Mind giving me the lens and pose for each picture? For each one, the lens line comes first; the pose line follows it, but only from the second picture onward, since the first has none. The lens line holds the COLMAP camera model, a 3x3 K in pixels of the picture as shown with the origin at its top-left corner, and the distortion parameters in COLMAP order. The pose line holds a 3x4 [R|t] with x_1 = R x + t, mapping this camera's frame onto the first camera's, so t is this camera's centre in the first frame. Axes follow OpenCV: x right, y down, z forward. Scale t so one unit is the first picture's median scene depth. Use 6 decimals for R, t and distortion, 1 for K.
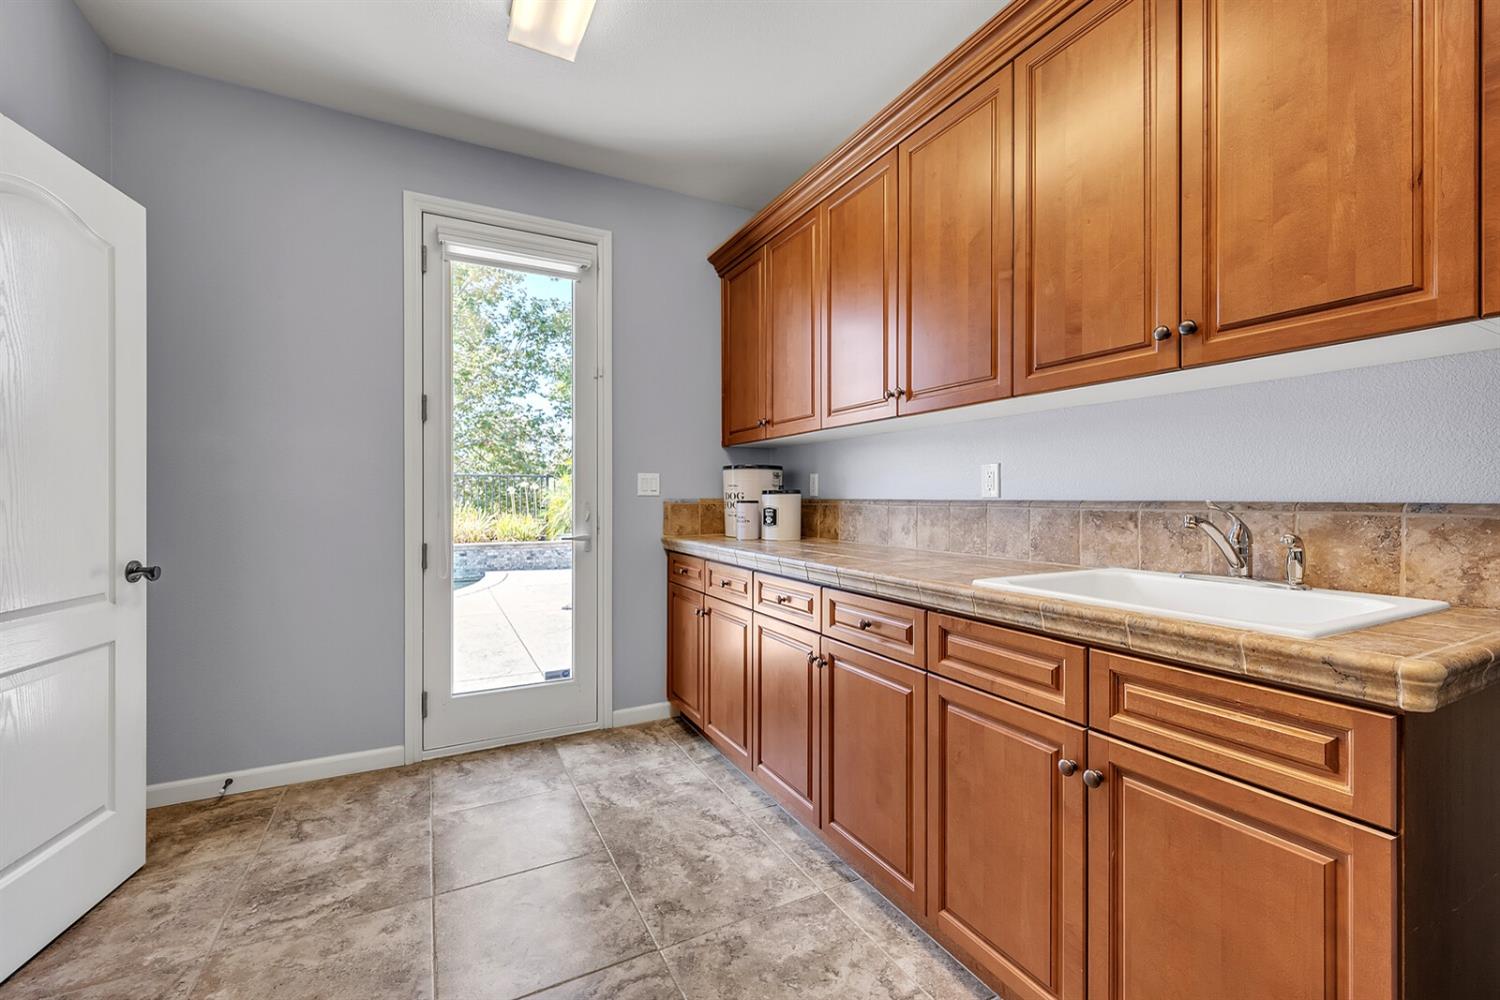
lens RADIAL K [[619.8, 0, 745.8], [0, 619.8, 502.8], [0, 0, 1]] dist [-0.001293, -0.001098]
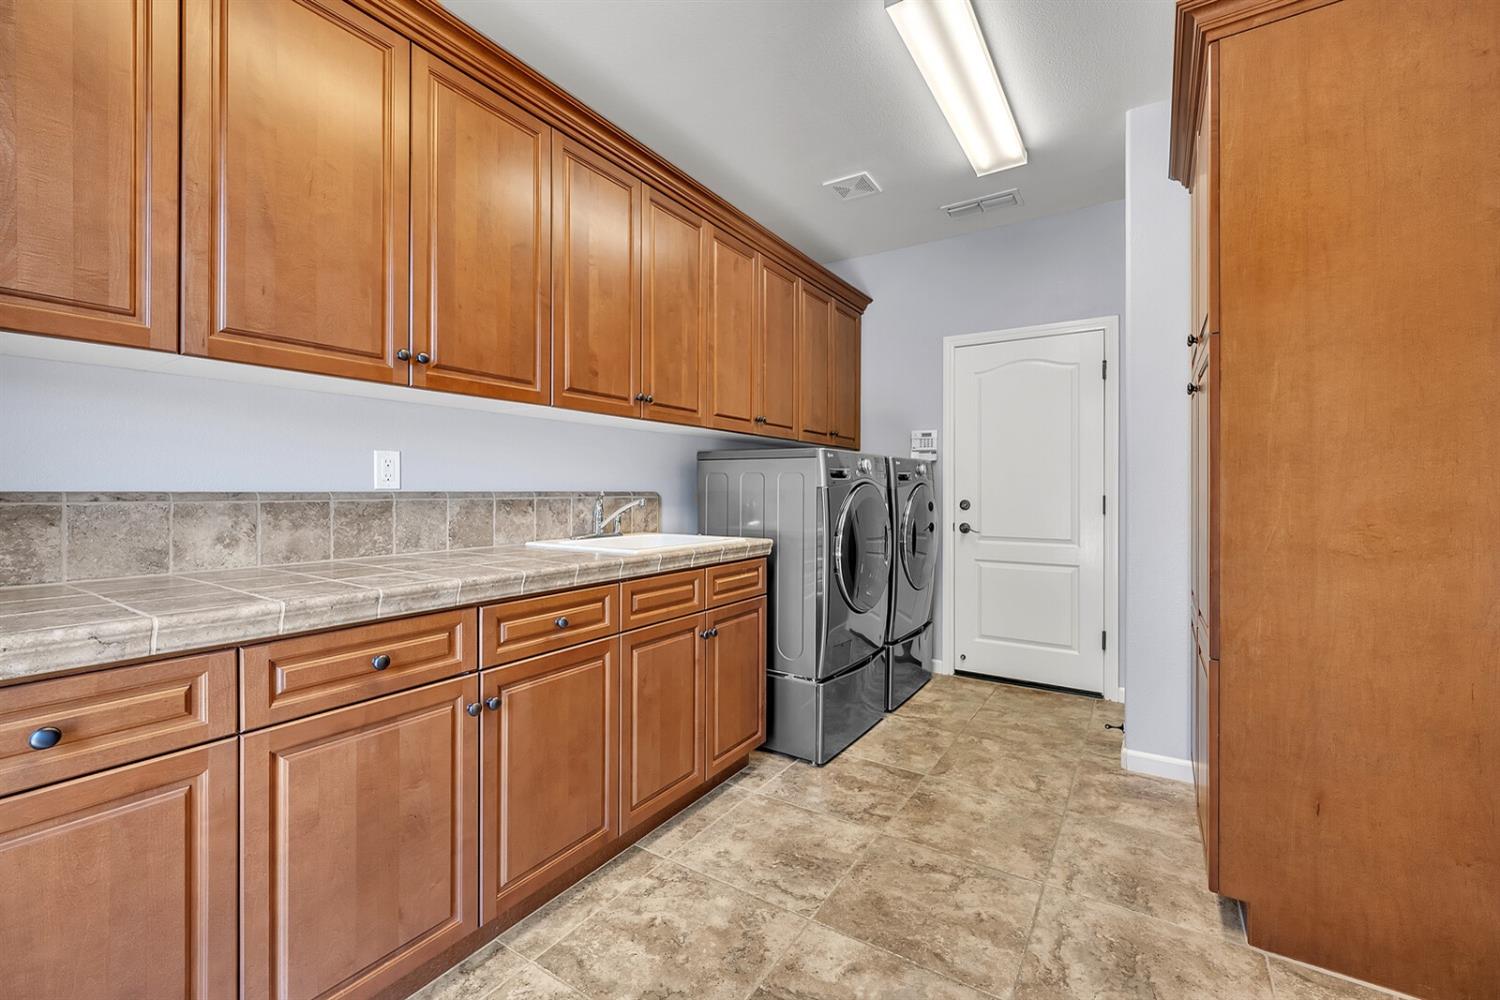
lens RADIAL K [[619.8, 0, 758.5], [0, 619.8, 496.3], [0, 0, 1]] dist [-0.001293, -0.001098]
pose [[-0.501774, -0.012048, 0.864915, -0.776302], [0.004309, 0.999856, 0.016427, -0.012564], [-0.864988, 0.011970, -0.501650, 1.196869]]
